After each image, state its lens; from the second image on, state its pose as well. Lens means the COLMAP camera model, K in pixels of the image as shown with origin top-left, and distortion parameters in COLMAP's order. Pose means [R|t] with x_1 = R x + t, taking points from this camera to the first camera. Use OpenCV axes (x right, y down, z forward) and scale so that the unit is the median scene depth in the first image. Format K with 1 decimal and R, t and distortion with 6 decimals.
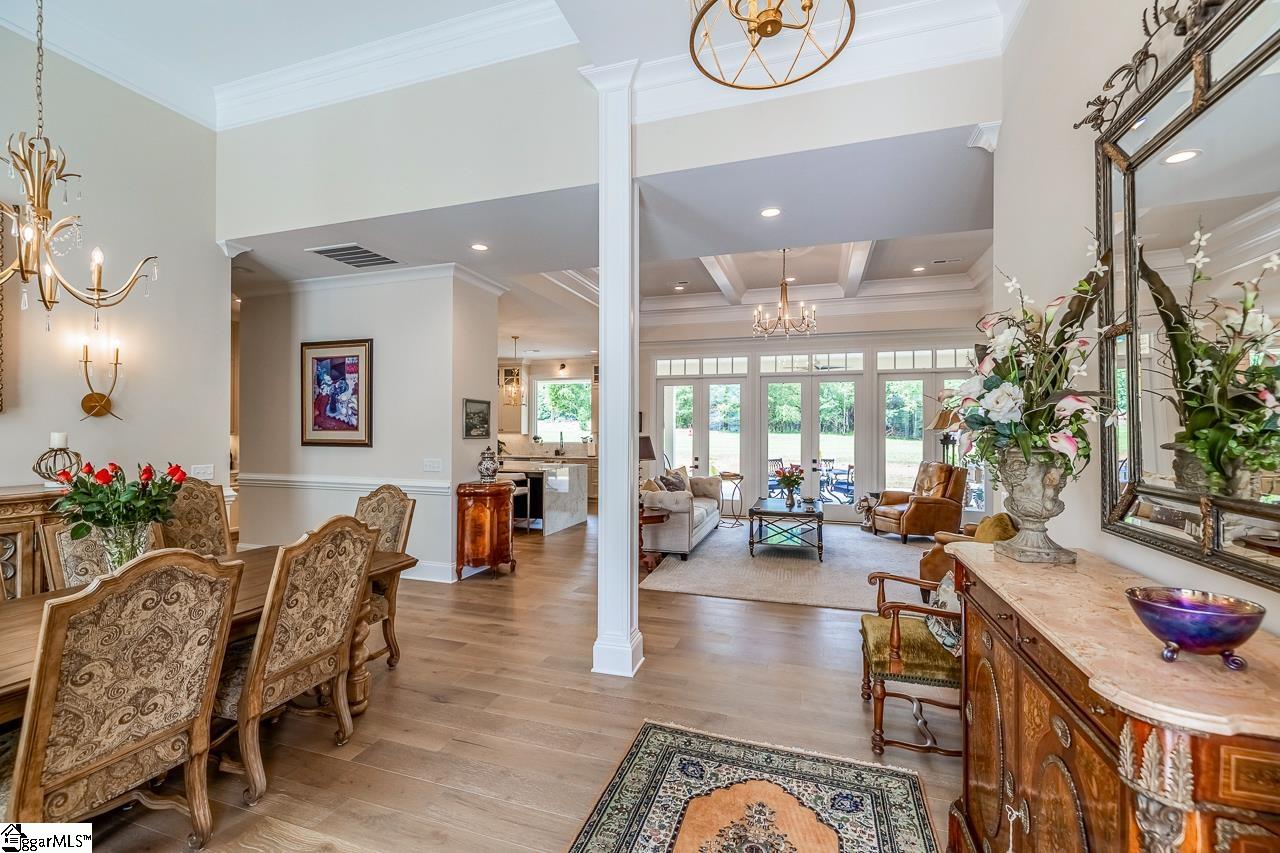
lens RADIAL K [[543.7, 0, 646.7], [0, 543.7, 431.0], [0, 0, 1]] dist [-0.000212, 0.000108]
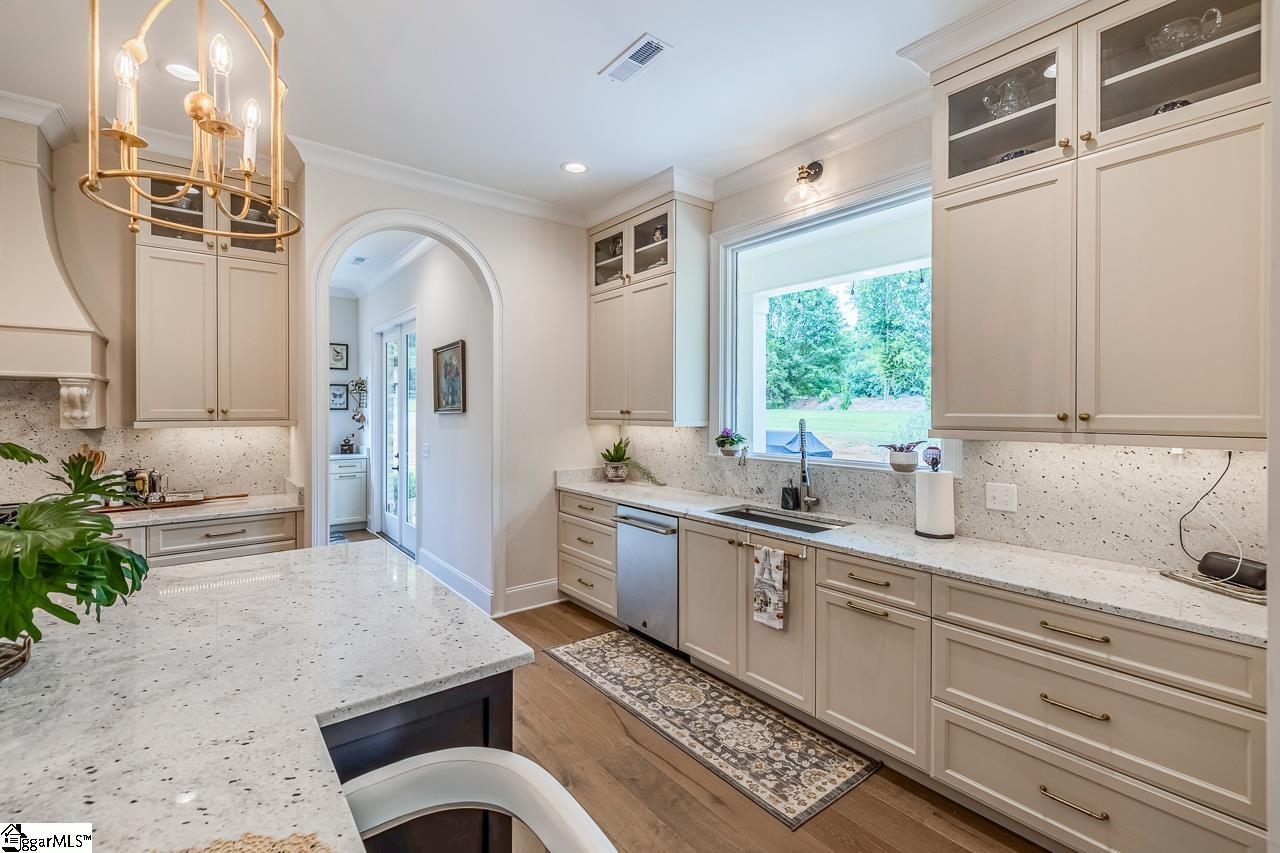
lens RADIAL K [[539.5, 0, 642.3], [0, 539.5, 413.8], [0, 0, 1]] dist [-0.000296, -0.000024]
pose [[0.816593, 0.000057, -0.577214, -0.070741], [0.003382, 0.999982, 0.004883, -0.002941], [0.577204, -0.005940, 0.816578, 0.732411]]
